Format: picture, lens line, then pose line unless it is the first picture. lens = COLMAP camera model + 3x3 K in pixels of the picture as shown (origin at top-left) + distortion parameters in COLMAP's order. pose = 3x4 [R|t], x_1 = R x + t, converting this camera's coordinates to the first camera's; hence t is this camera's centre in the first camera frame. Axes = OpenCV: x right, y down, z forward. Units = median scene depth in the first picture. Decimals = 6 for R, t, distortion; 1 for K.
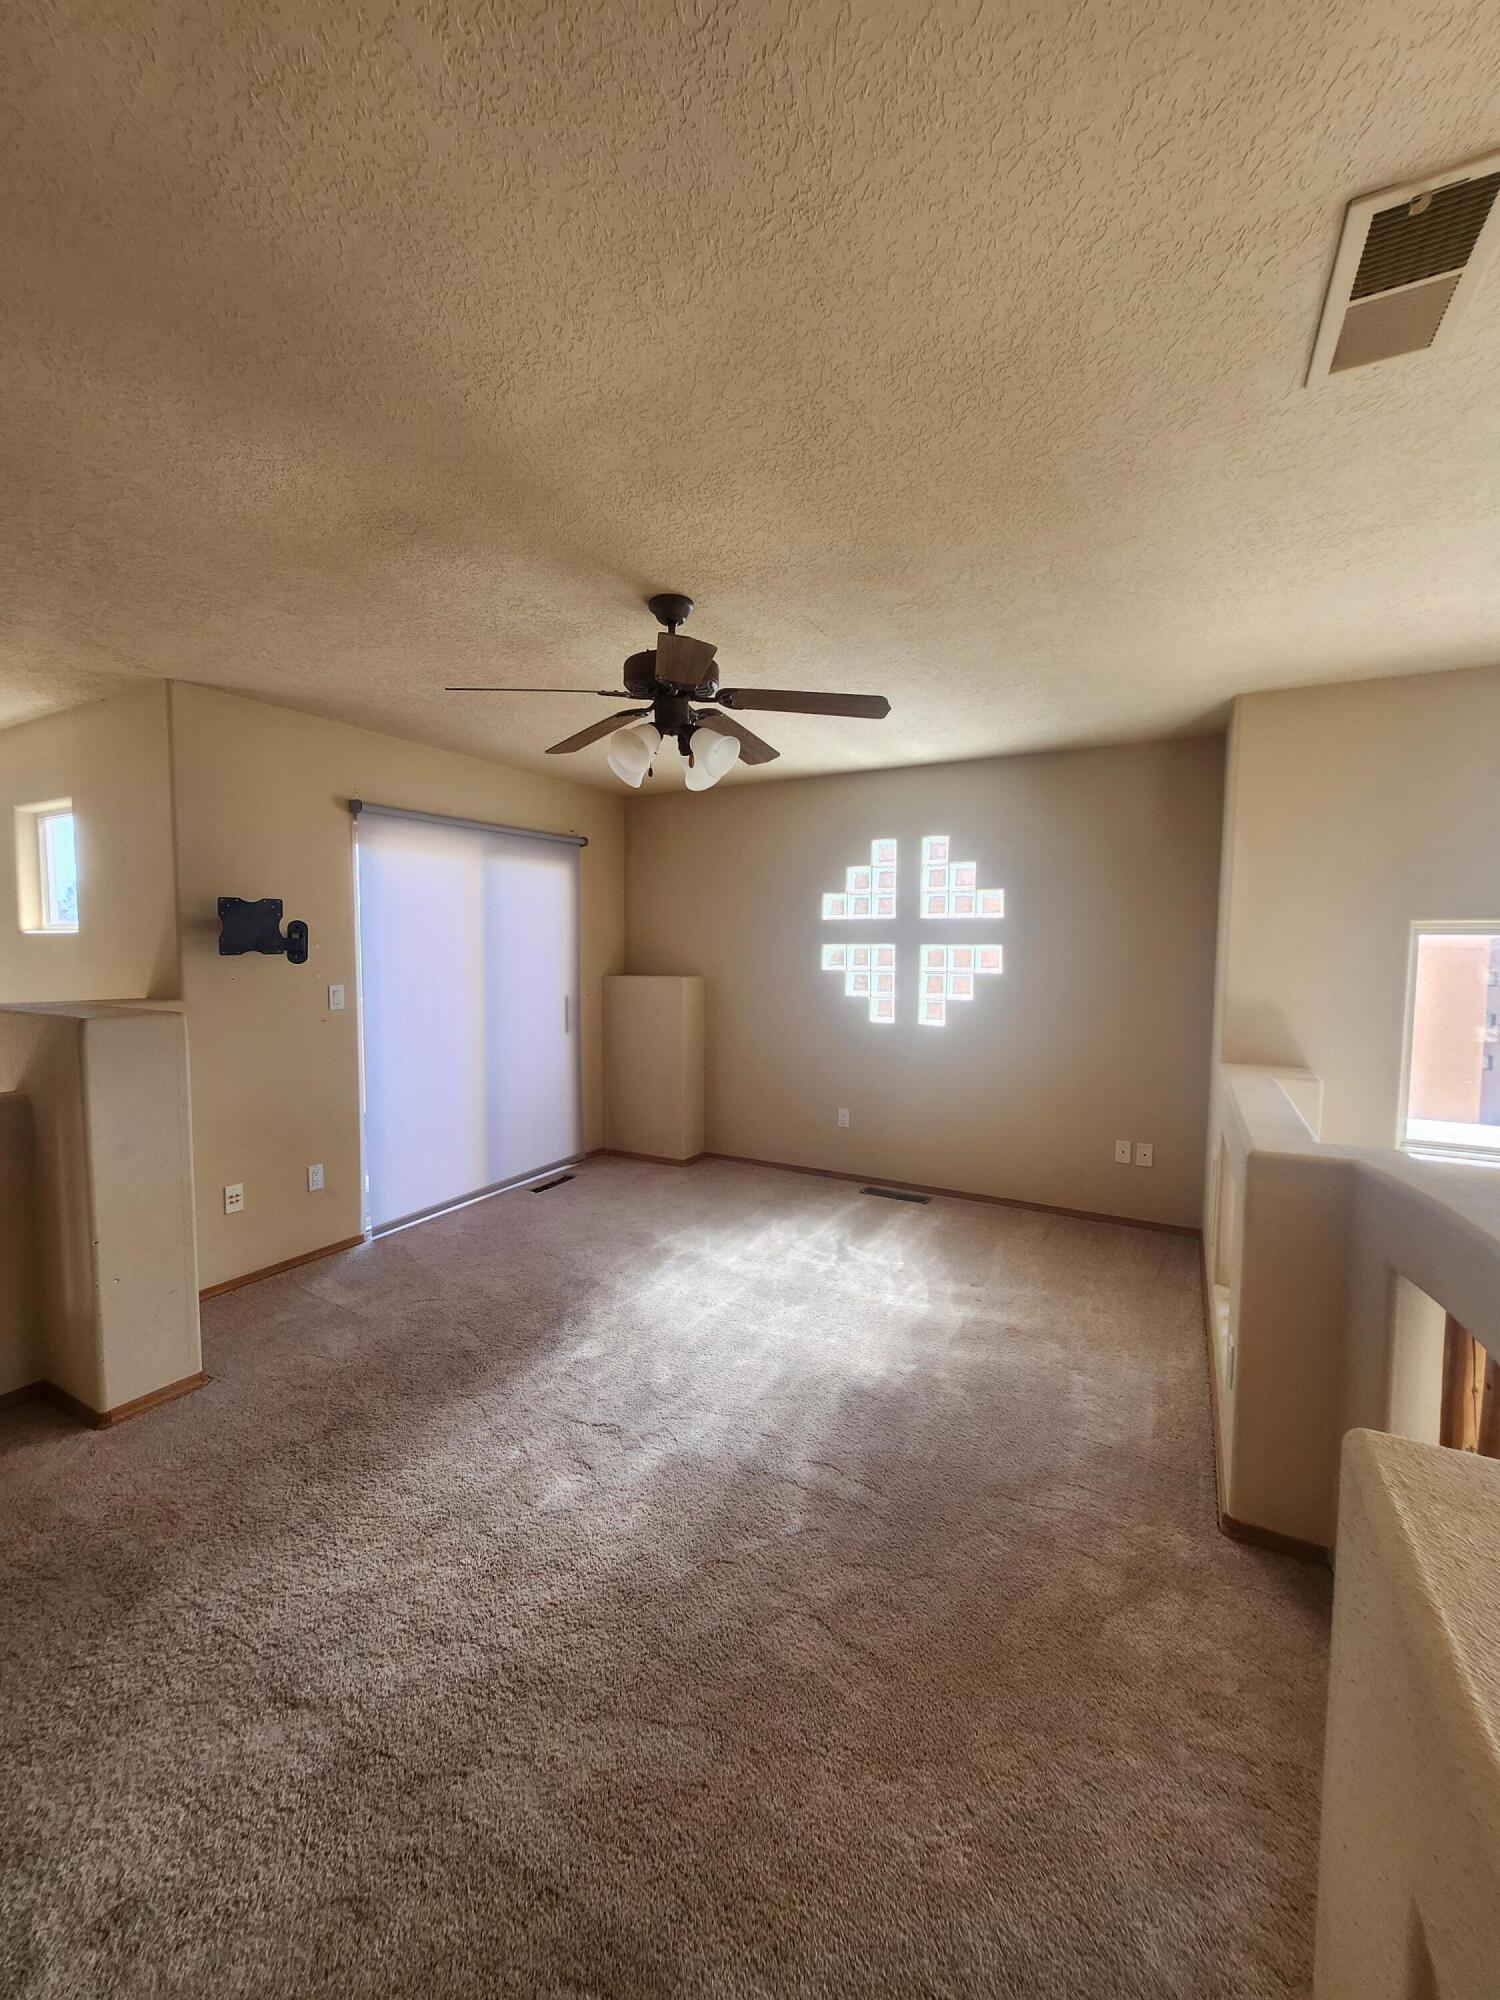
lens RADIAL K [[786.7, 0, 745.0], [0, 786.7, 997.4], [0, 0, 1]] dist [-0.003168, 0.001933]
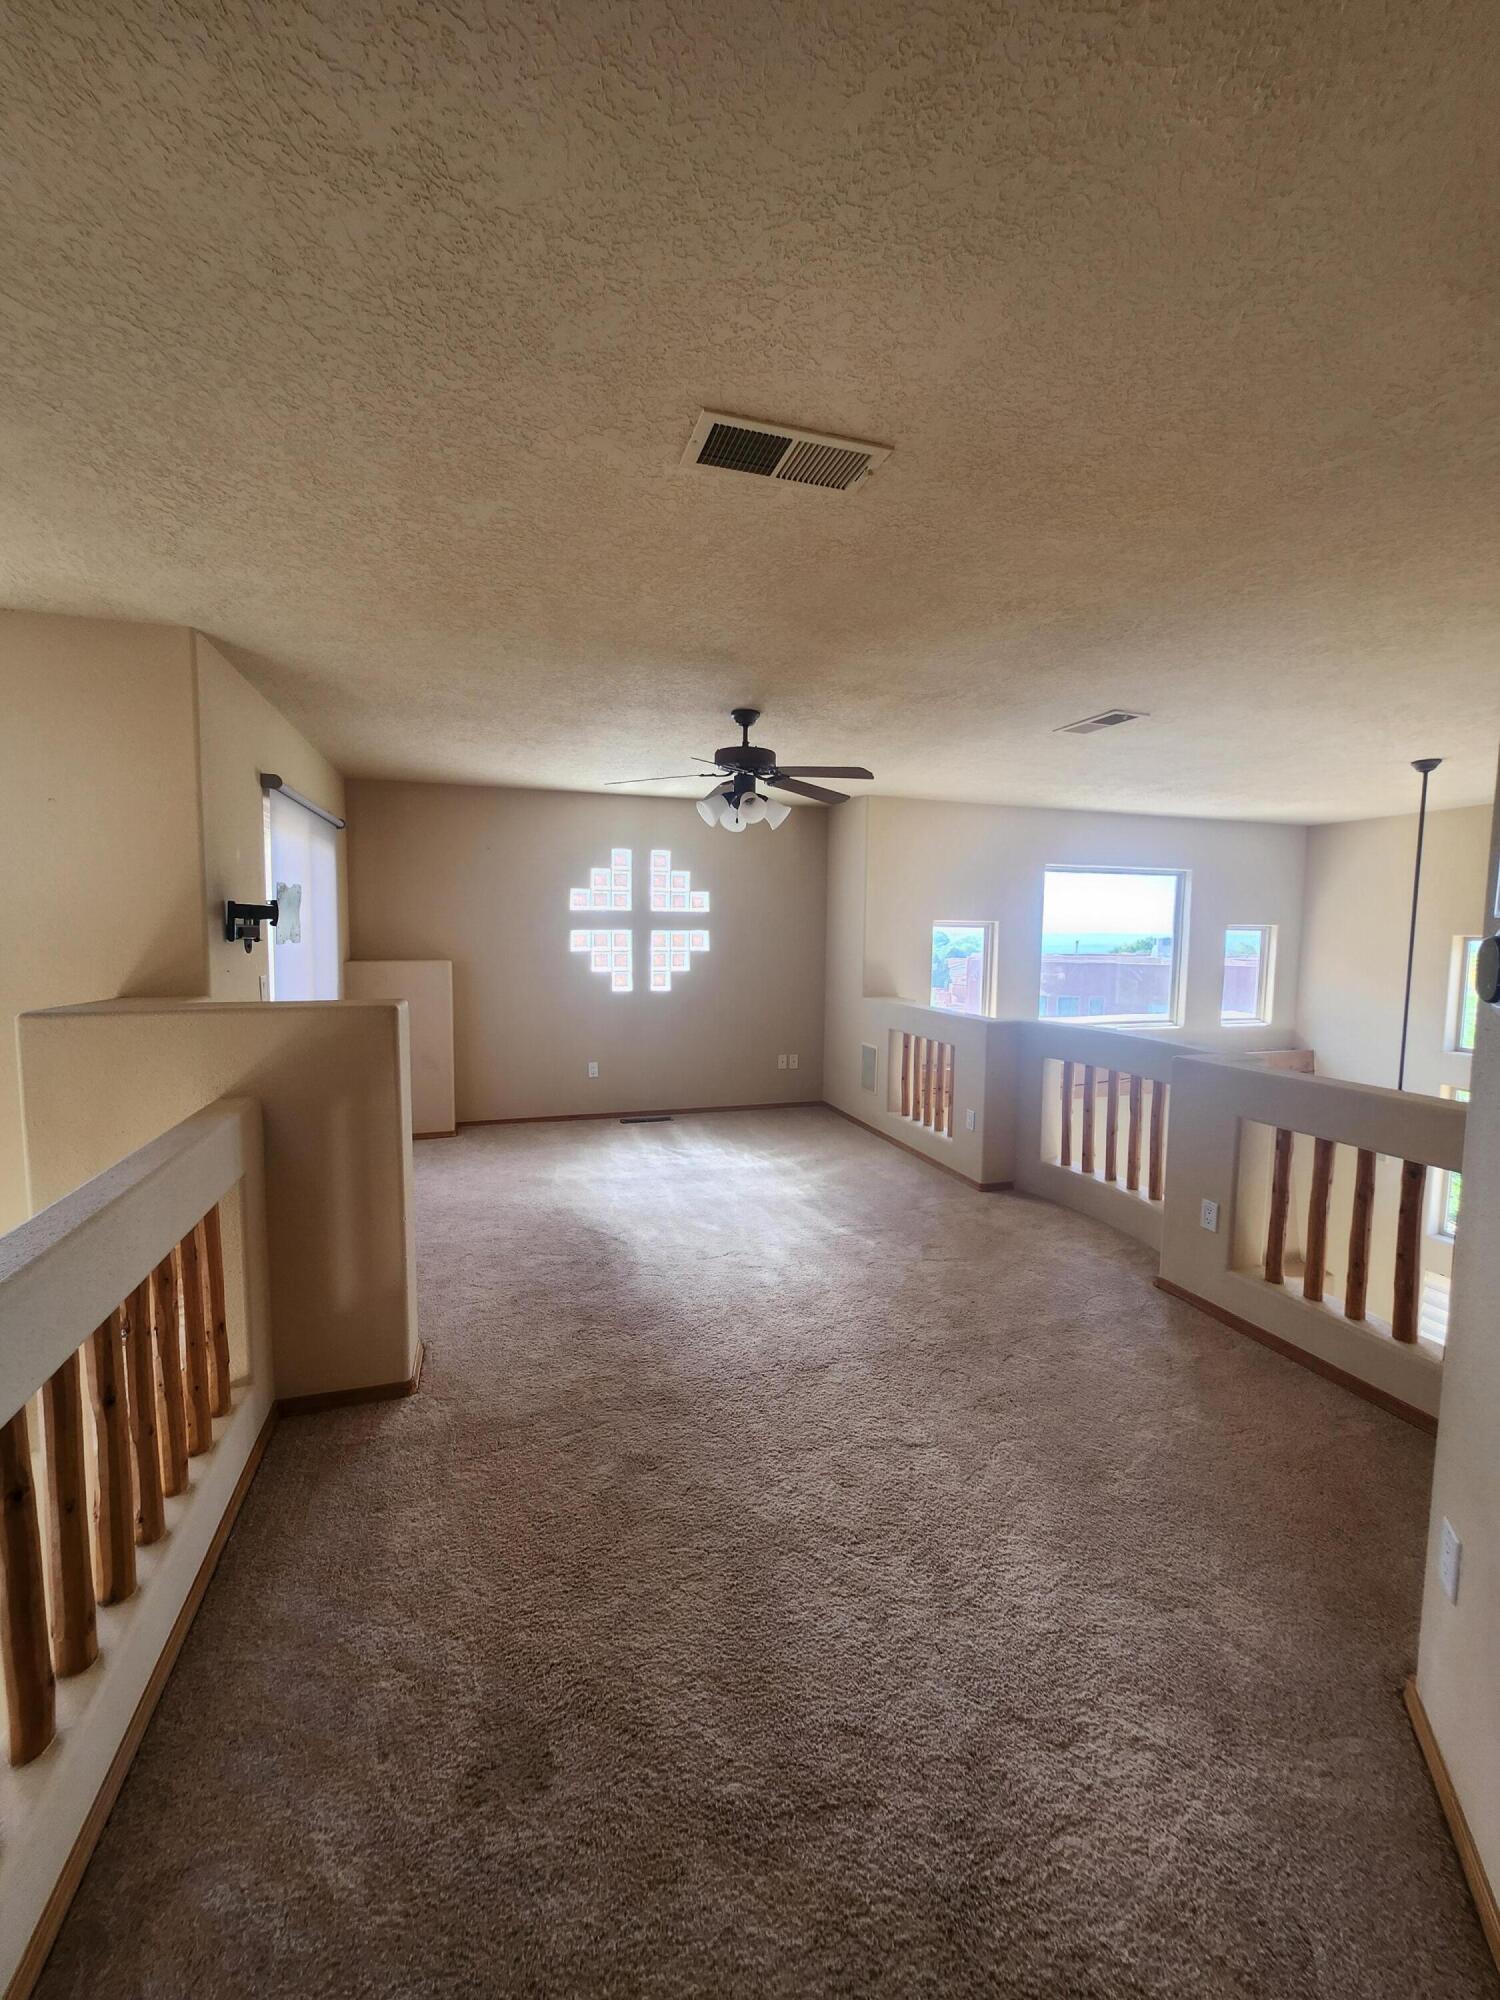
lens RADIAL K [[786.7, 0, 738.9], [0, 786.7, 995.0], [0, 0, 1]] dist [-0.003168, 0.001933]
pose [[0.686091, -0.059116, 0.725110, -0.733985], [0.043416, 0.998244, 0.040305, -0.005595], [-0.726220, 0.003829, 0.687452, -0.030109]]
